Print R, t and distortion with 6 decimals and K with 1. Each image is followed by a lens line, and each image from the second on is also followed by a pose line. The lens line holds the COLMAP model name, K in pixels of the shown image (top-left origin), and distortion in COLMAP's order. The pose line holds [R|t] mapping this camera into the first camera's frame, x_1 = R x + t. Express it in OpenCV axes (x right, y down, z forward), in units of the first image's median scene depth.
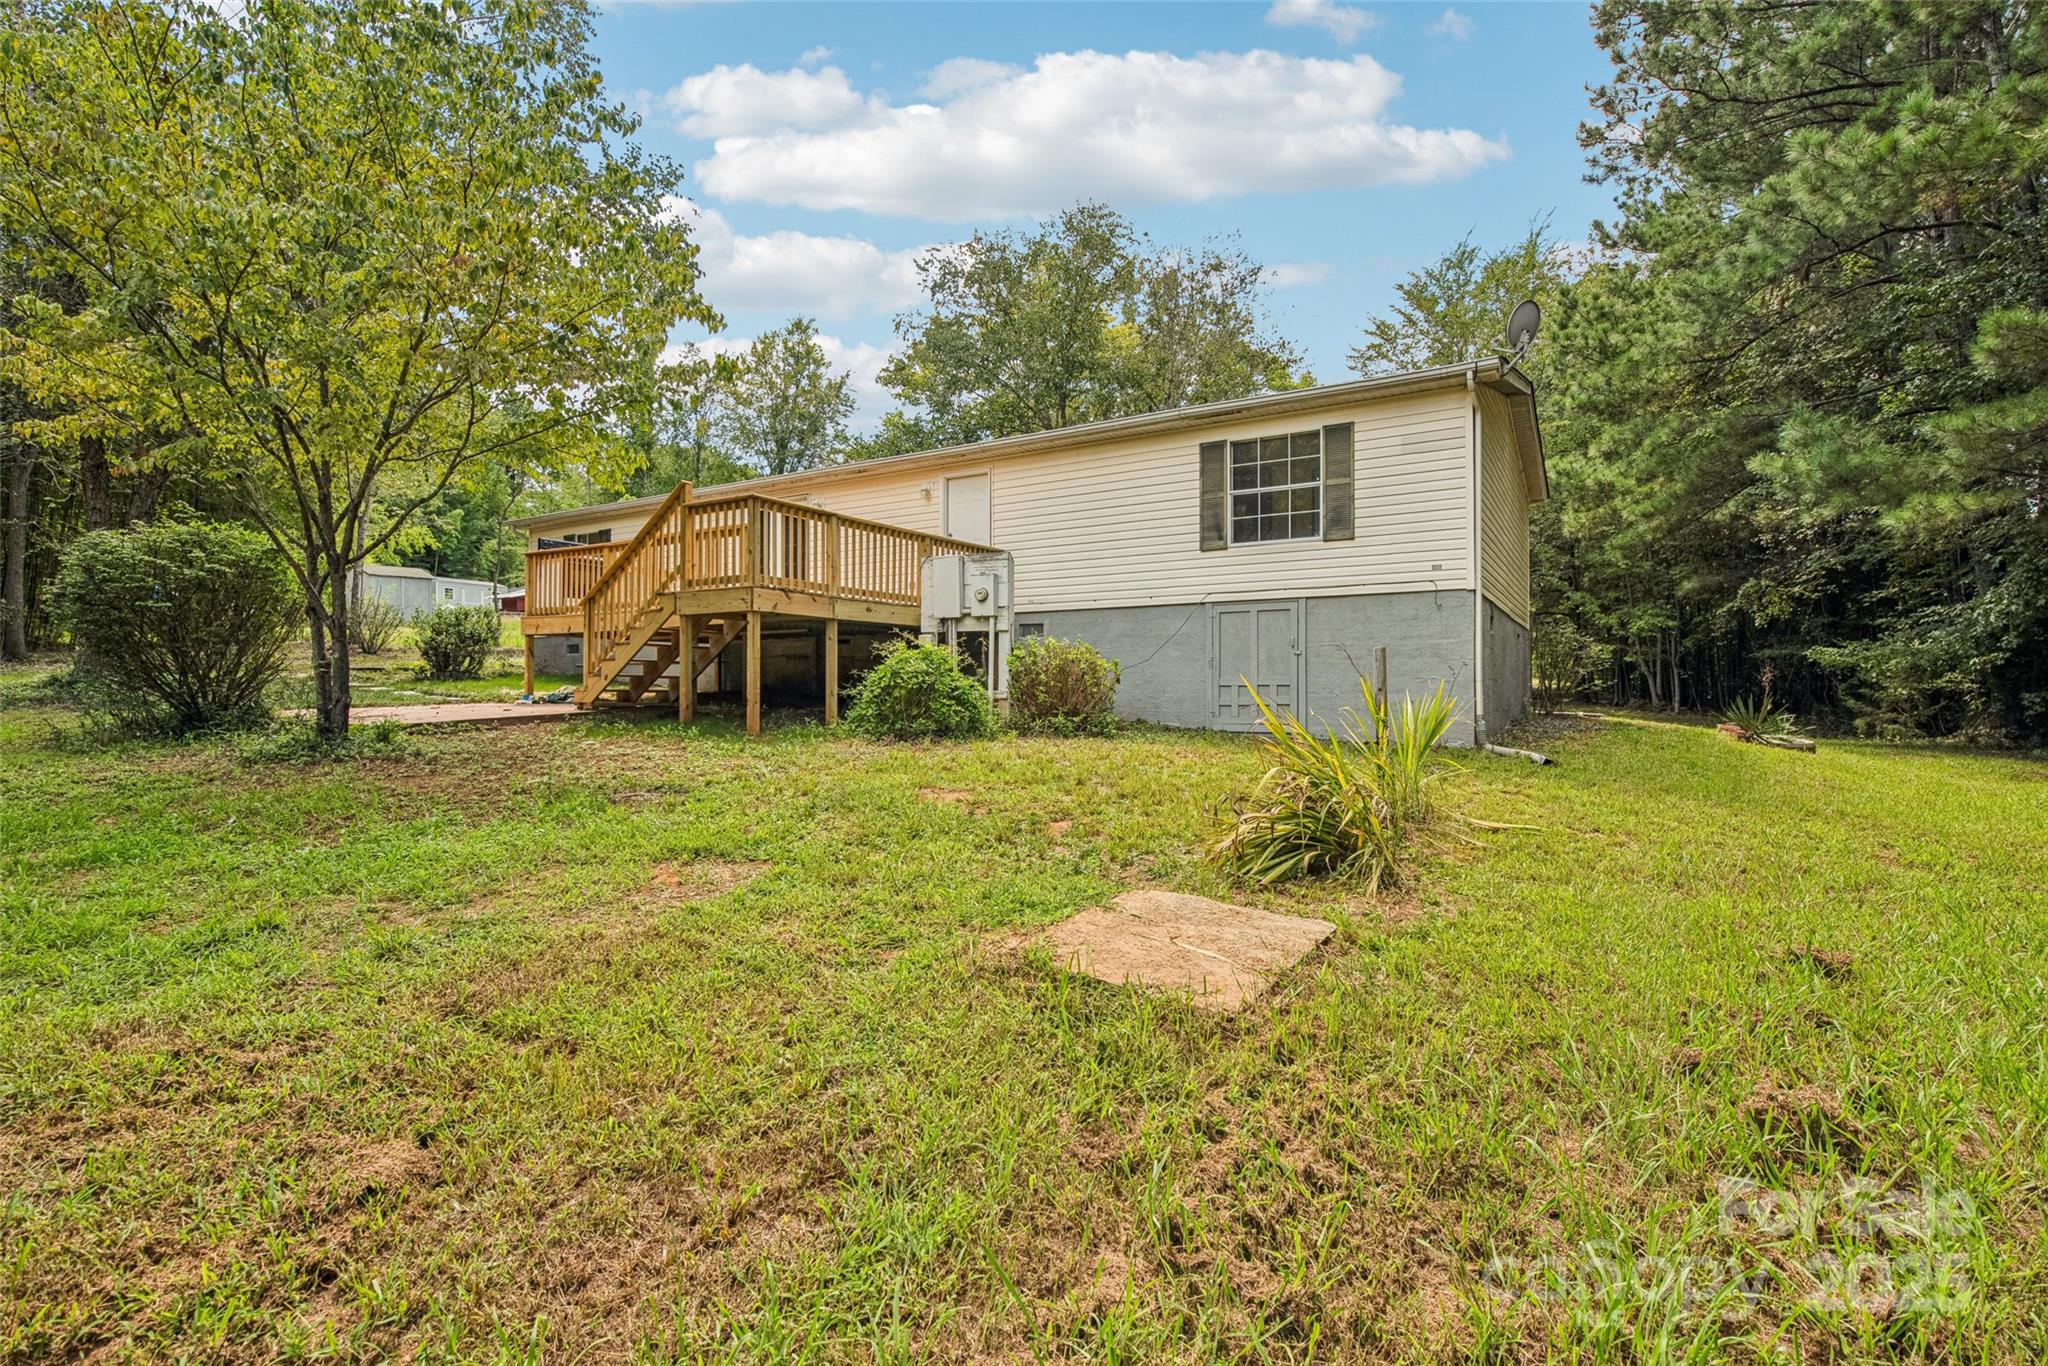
lens RADIAL K [[935.5, 0, 1028.6], [0, 935.5, 680.6], [0, 0, 1]] dist [-0.012714, -0.000860]
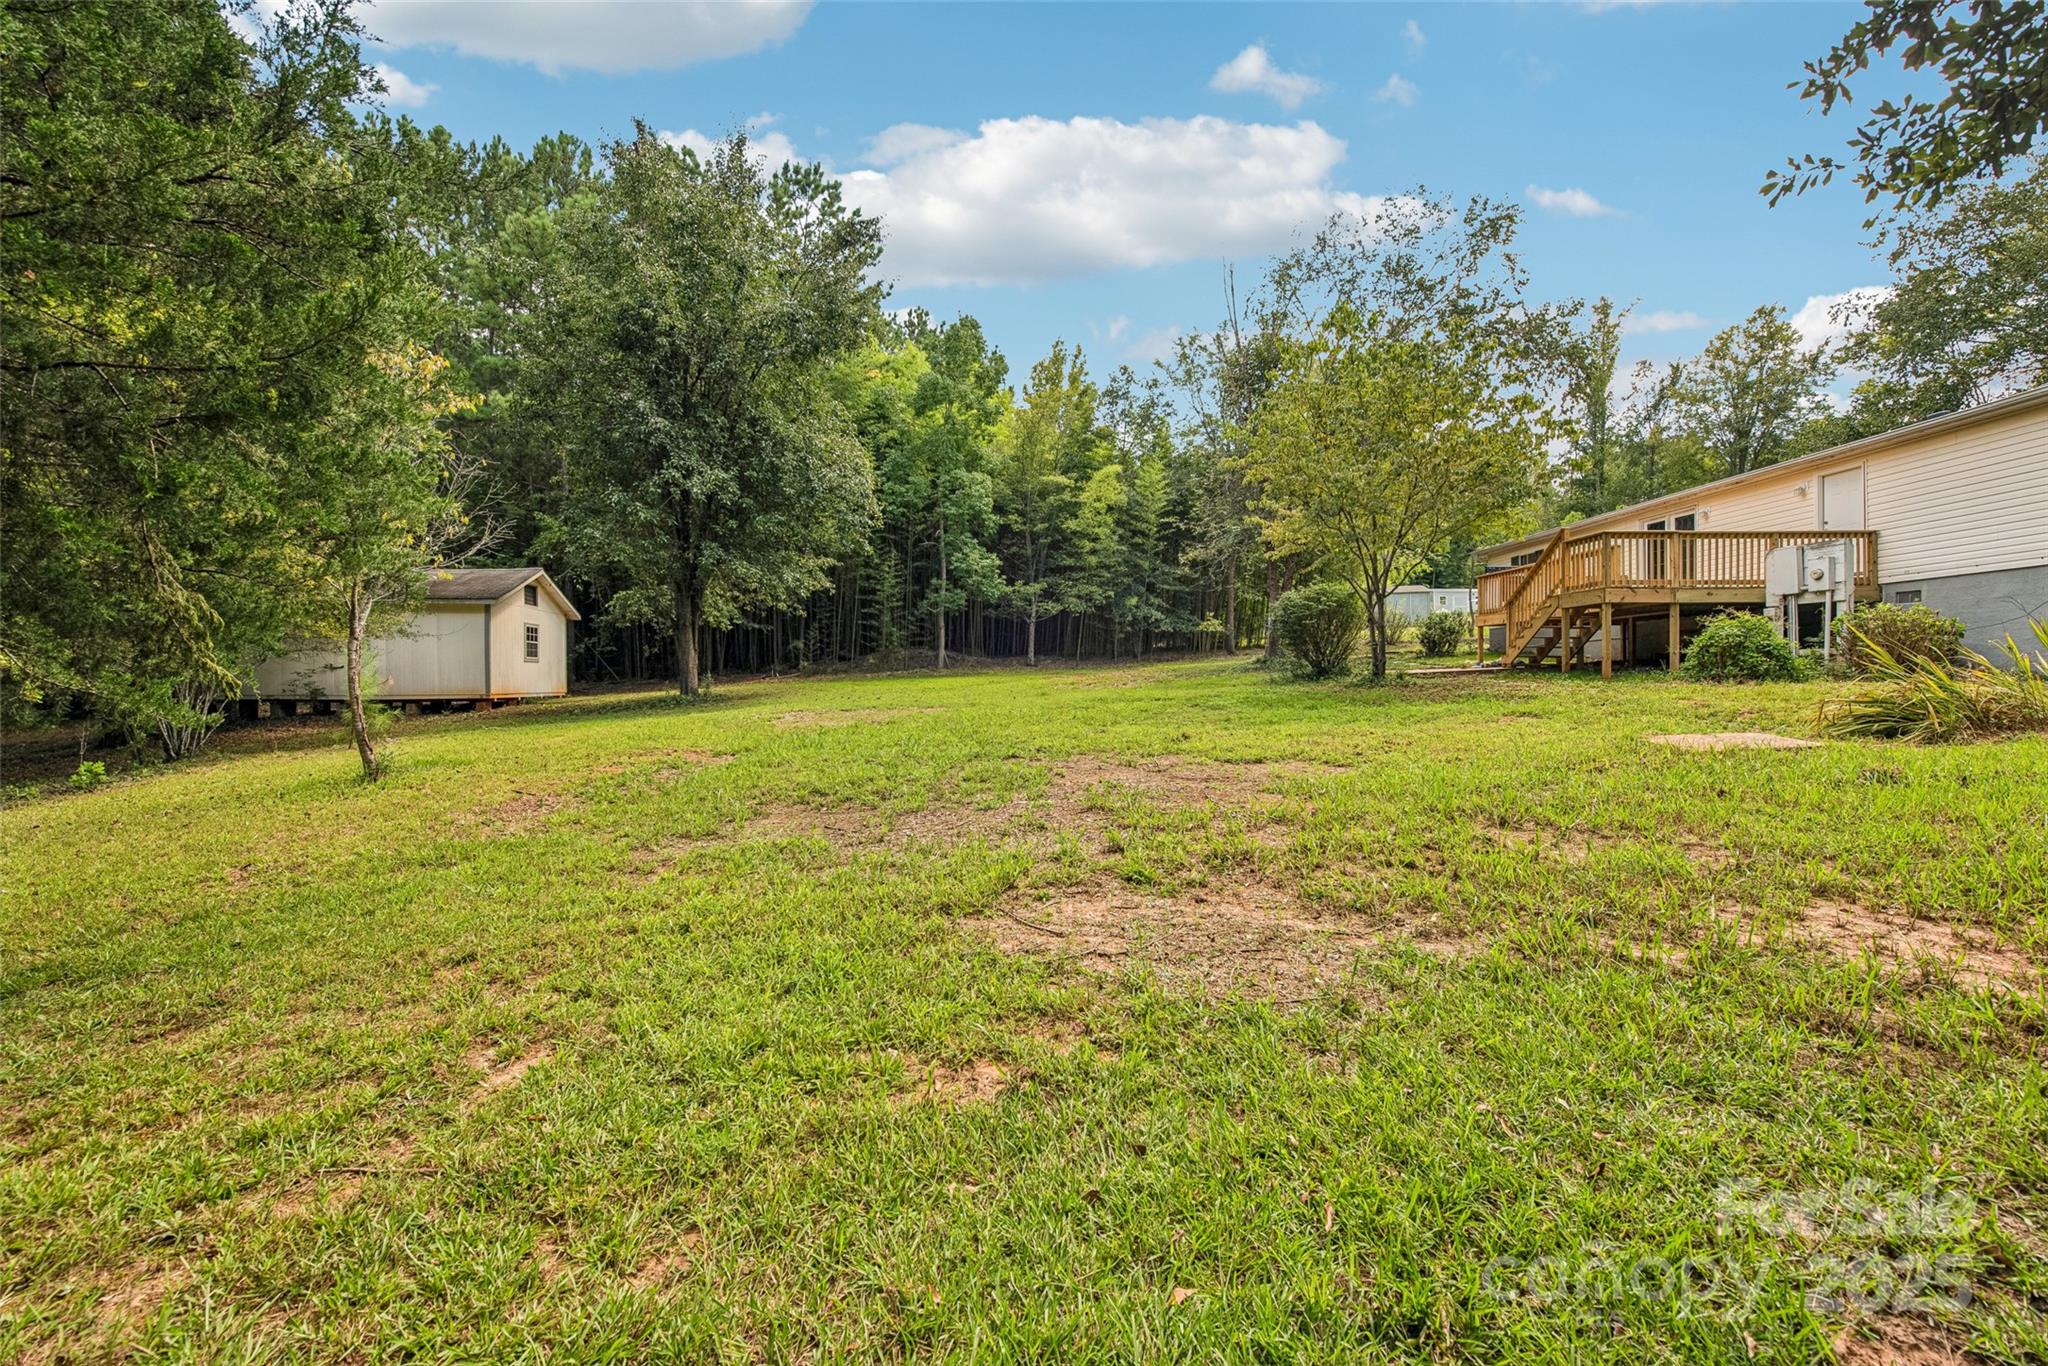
lens RADIAL K [[824.2, 0, 1027.8], [0, 824.2, 678.3], [0, 0, 1]] dist [-0.003657, -0.000216]
pose [[0.515852, -0.004512, -0.856666, 0.359237], [0.011365, 0.999934, 0.001577, 0.037885], [0.856602, -0.010550, 0.515870, -0.525156]]
